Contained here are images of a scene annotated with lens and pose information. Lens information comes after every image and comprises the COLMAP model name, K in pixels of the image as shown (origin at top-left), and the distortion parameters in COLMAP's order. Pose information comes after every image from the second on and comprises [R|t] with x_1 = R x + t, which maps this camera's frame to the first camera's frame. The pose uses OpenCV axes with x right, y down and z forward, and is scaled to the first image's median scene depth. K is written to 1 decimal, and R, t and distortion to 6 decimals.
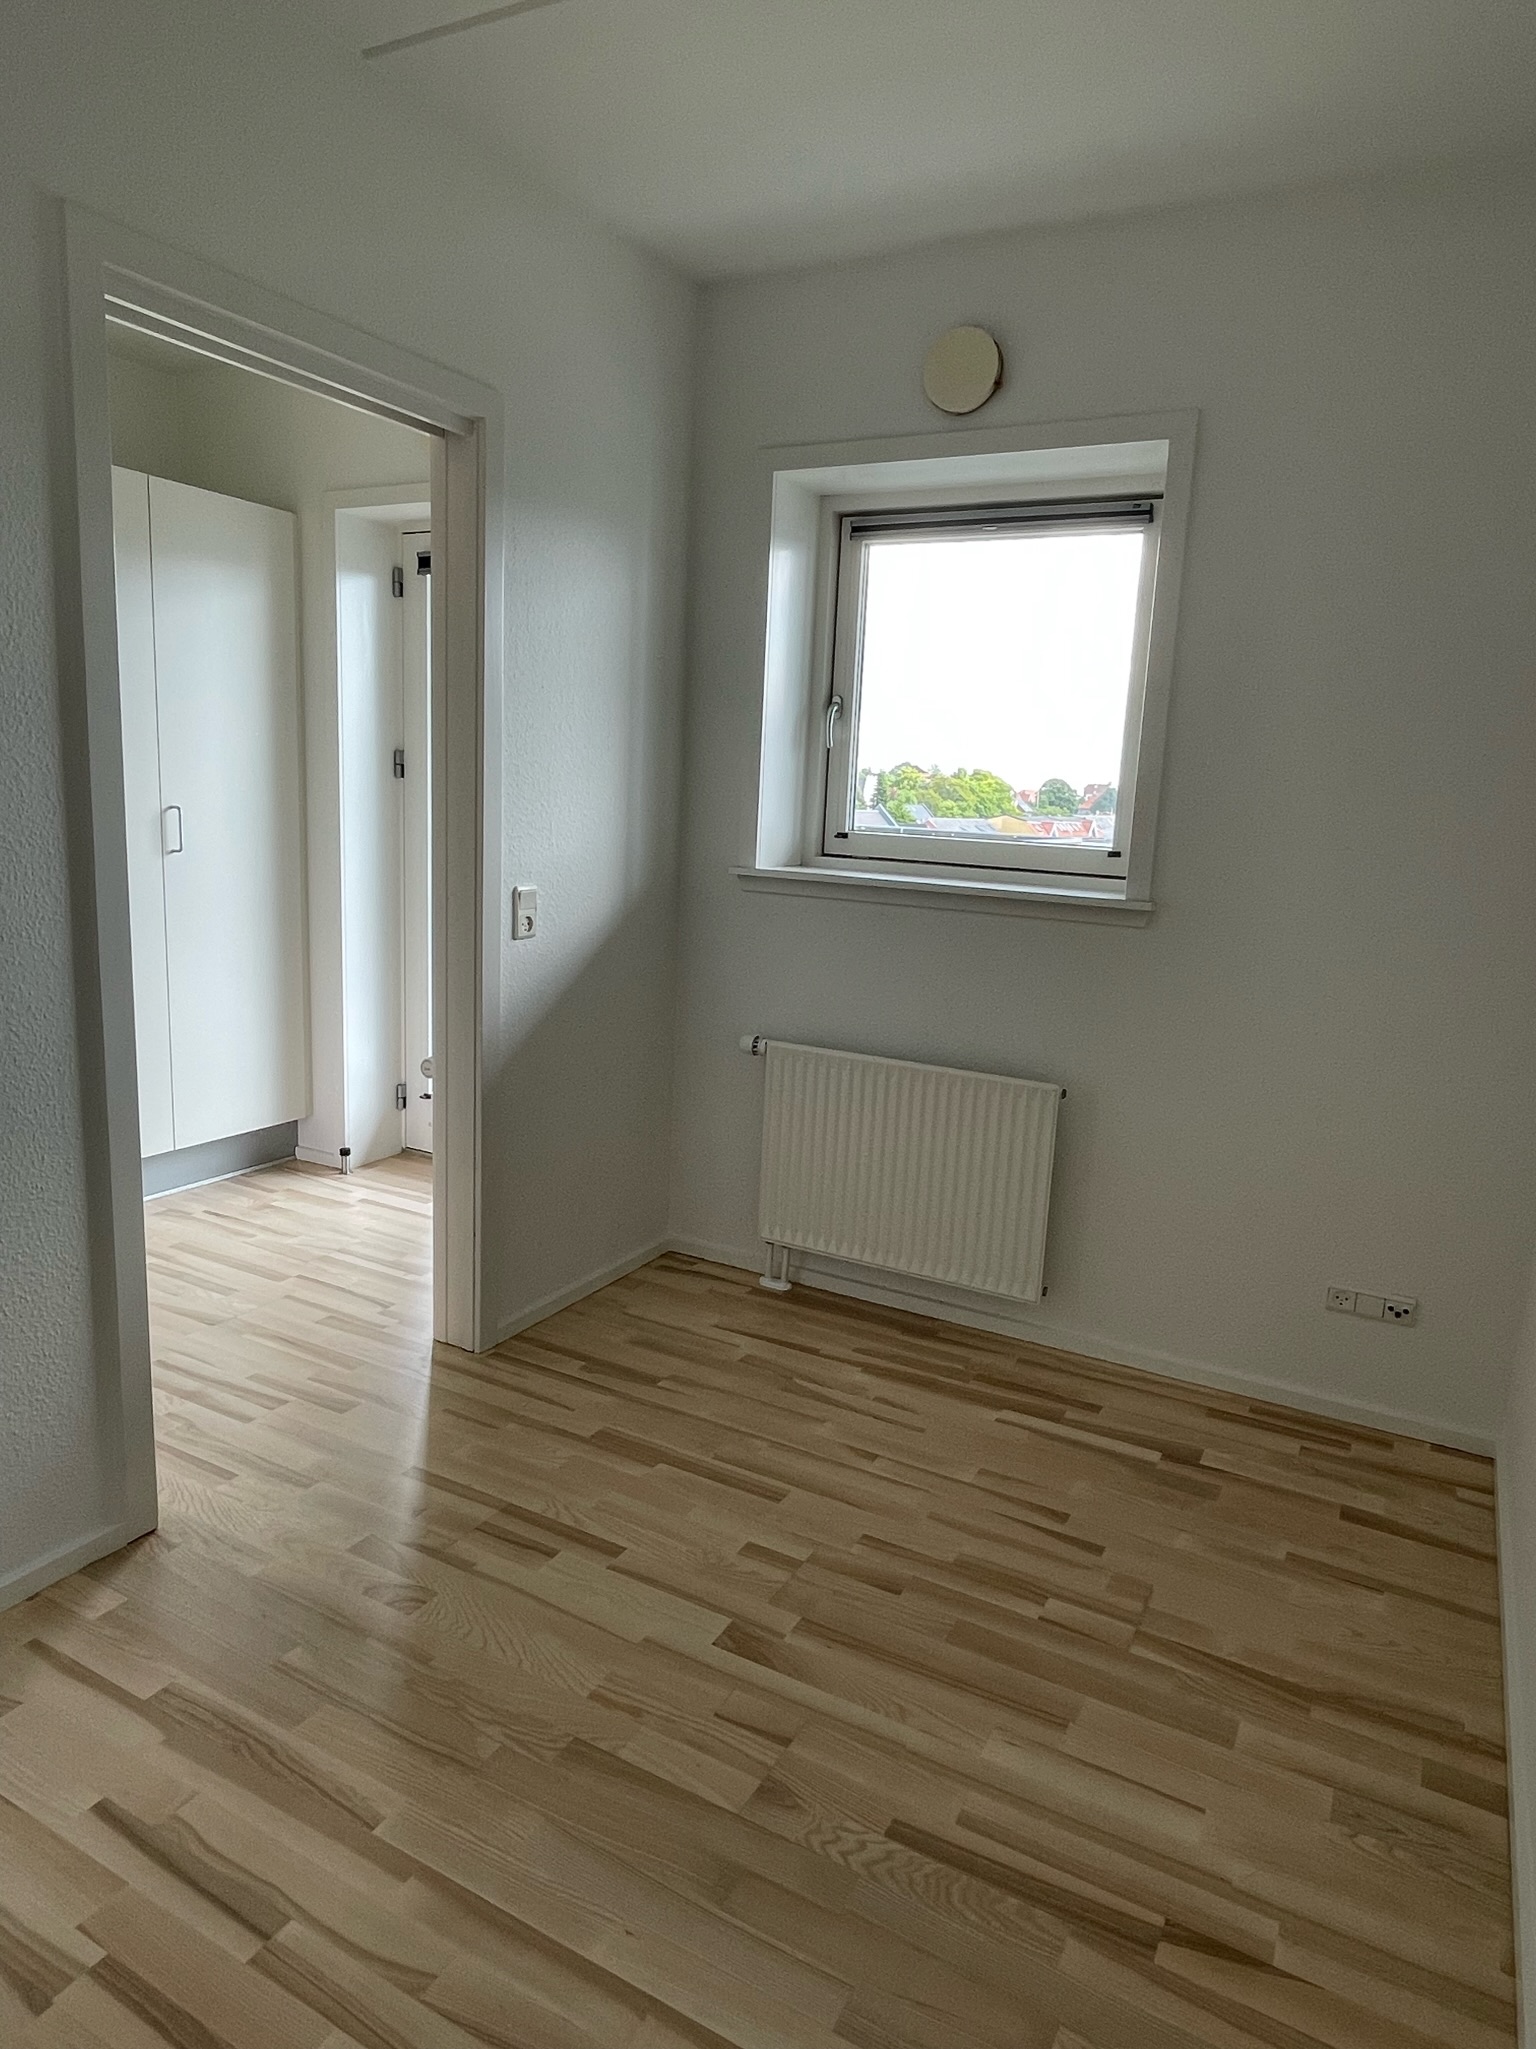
lens RADIAL K [[1251.0, 0, 768.0], [0, 1251.0, 1024.5], [0, 0, 1]] dist [-0.002784, -0.001084]
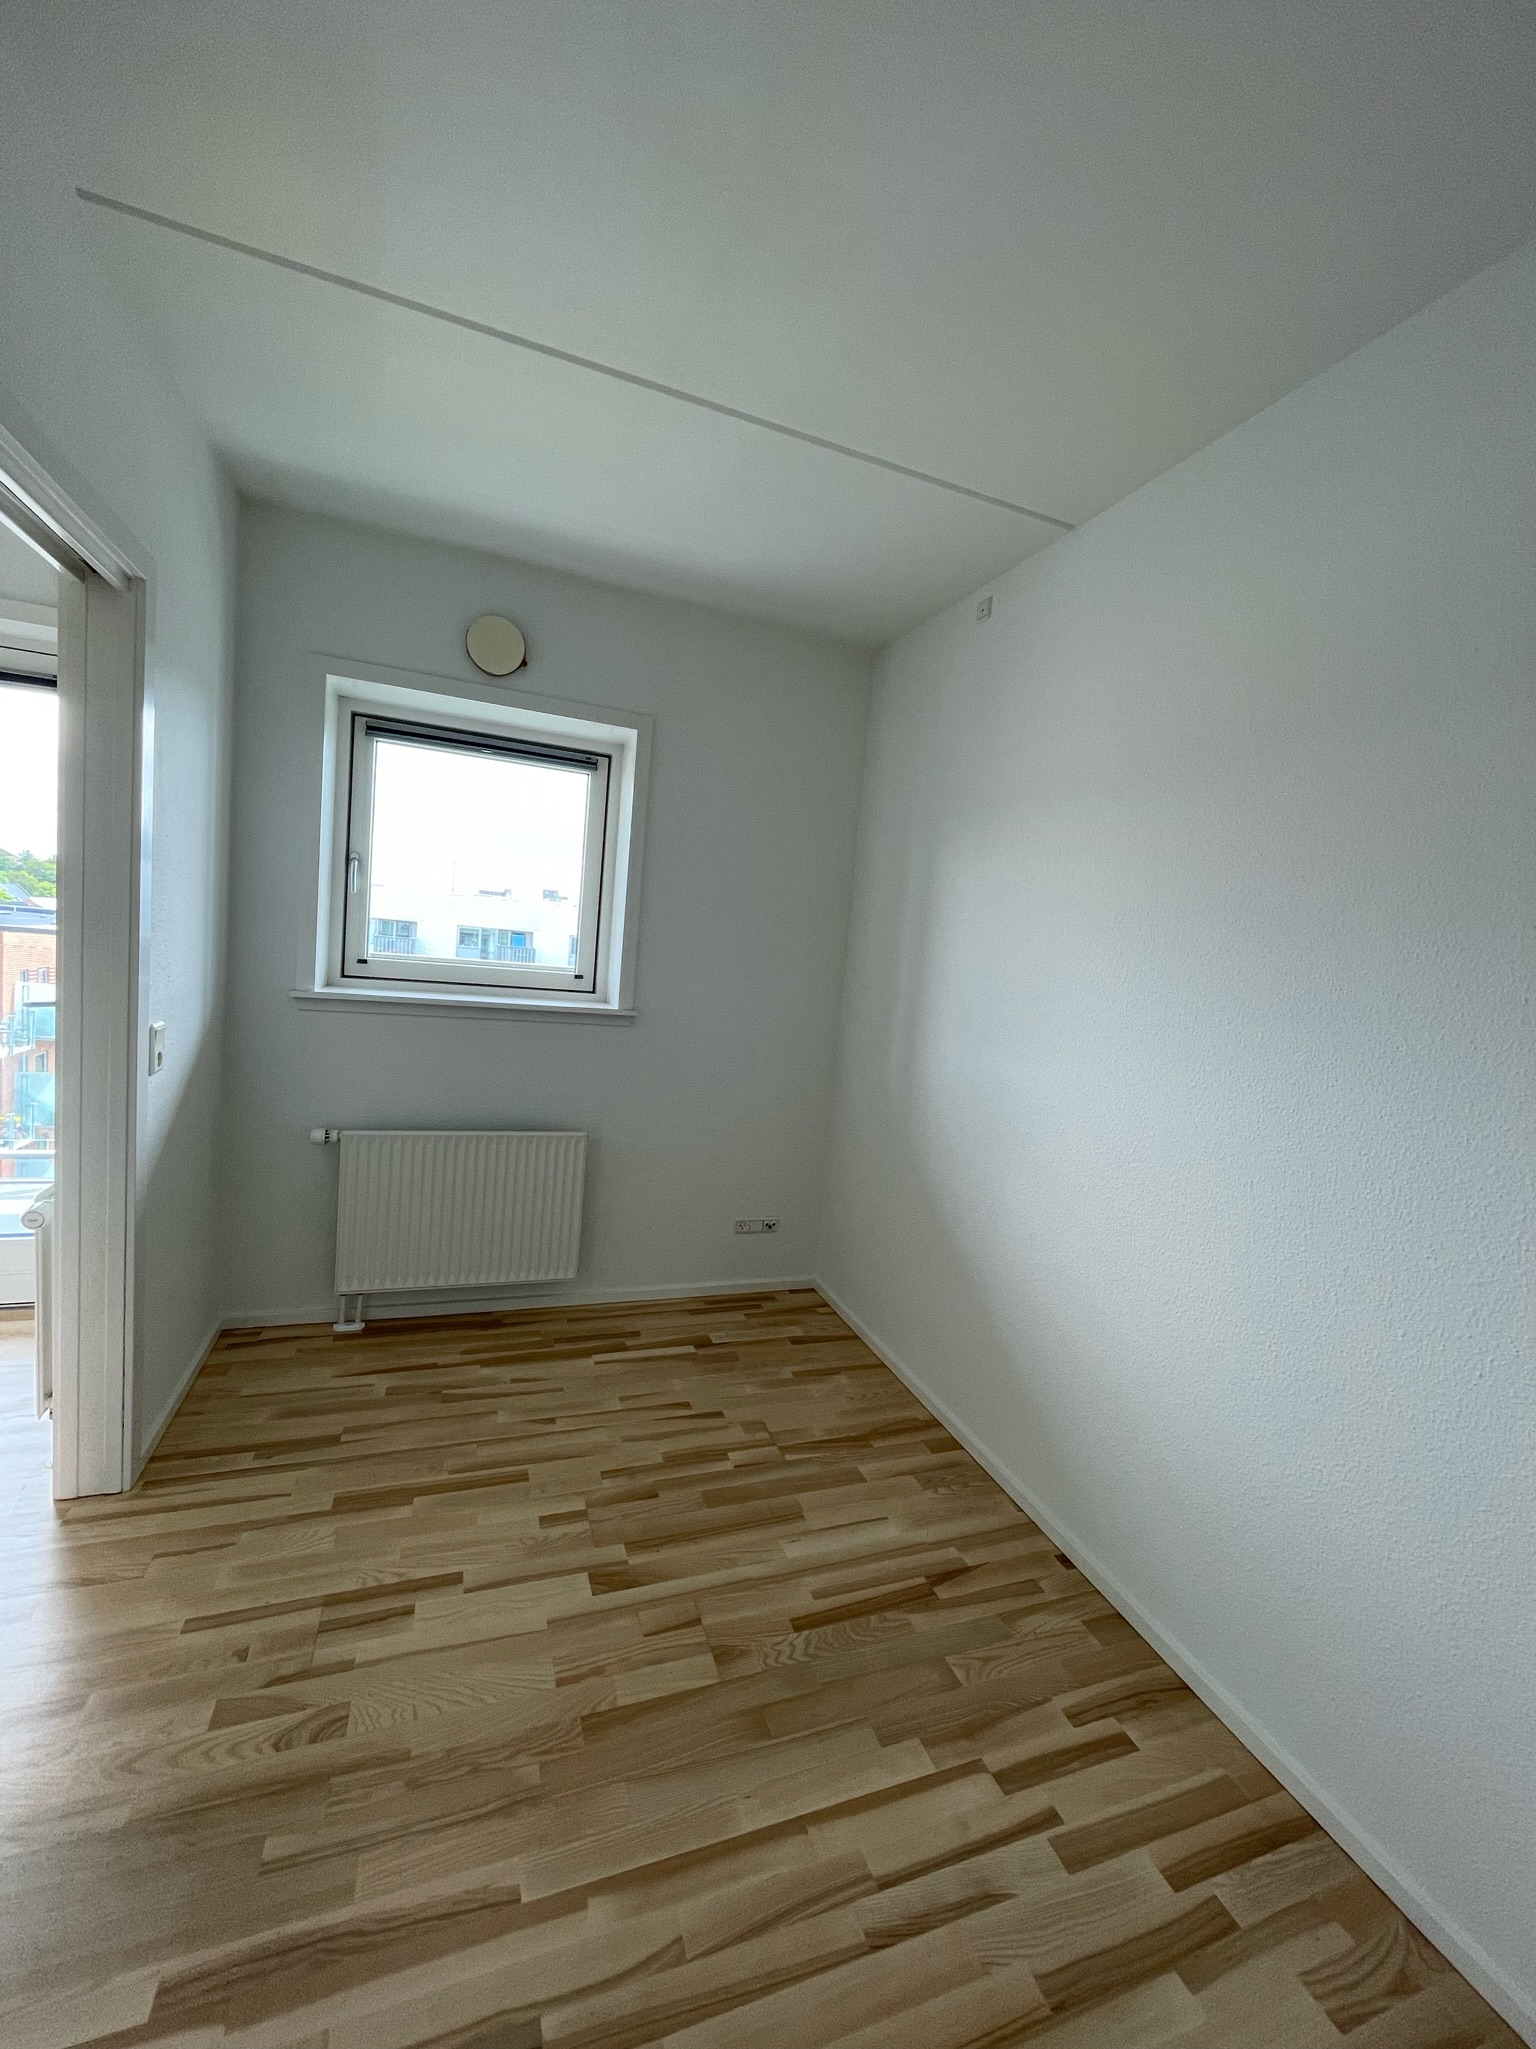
lens RADIAL K [[826.7, 0, 775.9], [0, 826.7, 1025.3], [0, 0, 1]] dist [-0.002550, -0.000075]
pose [[0.656604, -0.061932, 0.751688, -0.432259], [0.082970, 0.996506, 0.009627, -0.084534], [-0.749658, 0.056046, 0.659448, 0.186183]]
